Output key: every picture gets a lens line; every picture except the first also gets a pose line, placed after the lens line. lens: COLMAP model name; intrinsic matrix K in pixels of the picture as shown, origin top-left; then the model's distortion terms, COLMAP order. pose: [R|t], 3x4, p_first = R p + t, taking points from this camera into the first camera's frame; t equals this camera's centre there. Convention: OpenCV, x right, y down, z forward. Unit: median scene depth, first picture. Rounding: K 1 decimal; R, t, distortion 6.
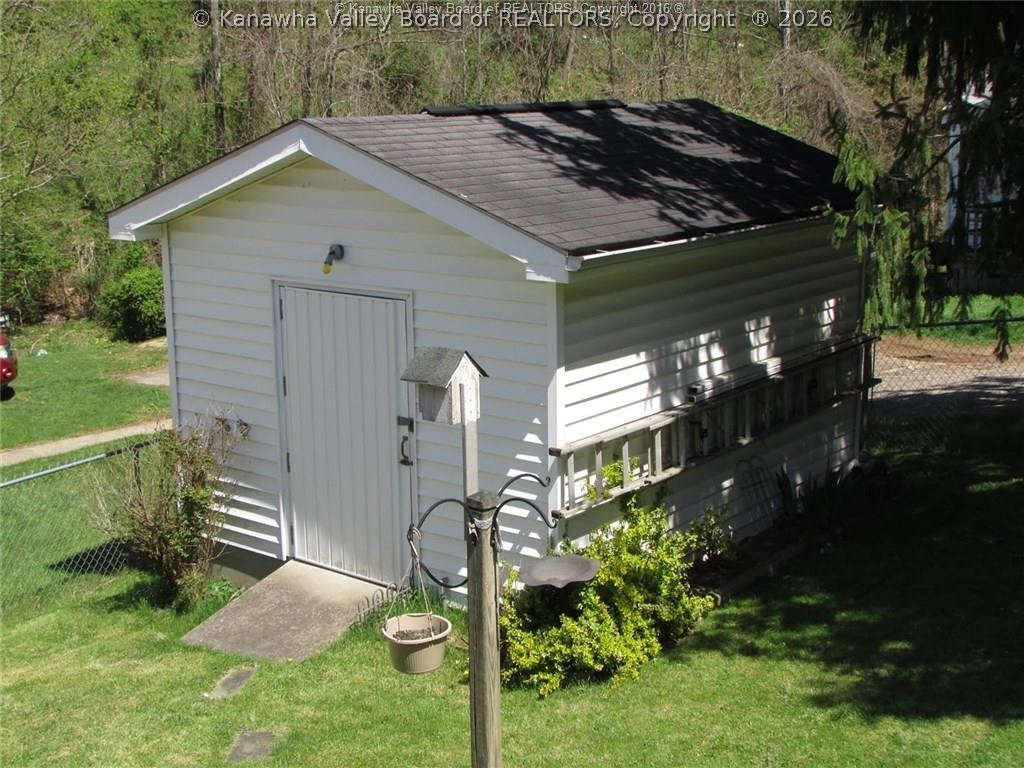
lens RADIAL K [[1521.9, 0, 512.7], [0, 1521.9, 385.2], [0, 0, 1]] dist [-0.037912, 0.000000]
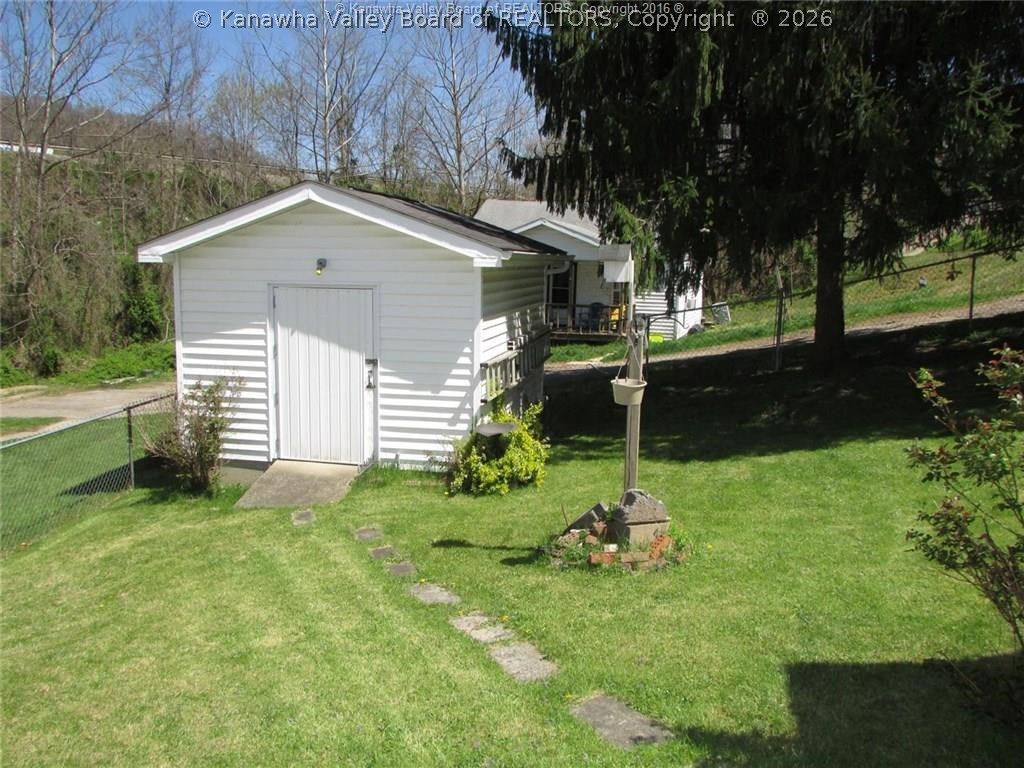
lens RADIAL K [[912.9, 0, 510.4], [0, 912.9, 383.0], [0, 0, 1]] dist [0.014749, 0.010149]
pose [[0.892195, -0.039347, 0.449934, -0.400991], [0.072049, 0.995840, -0.055783, 0.118470], [-0.445867, 0.082187, 0.891318, 0.024953]]
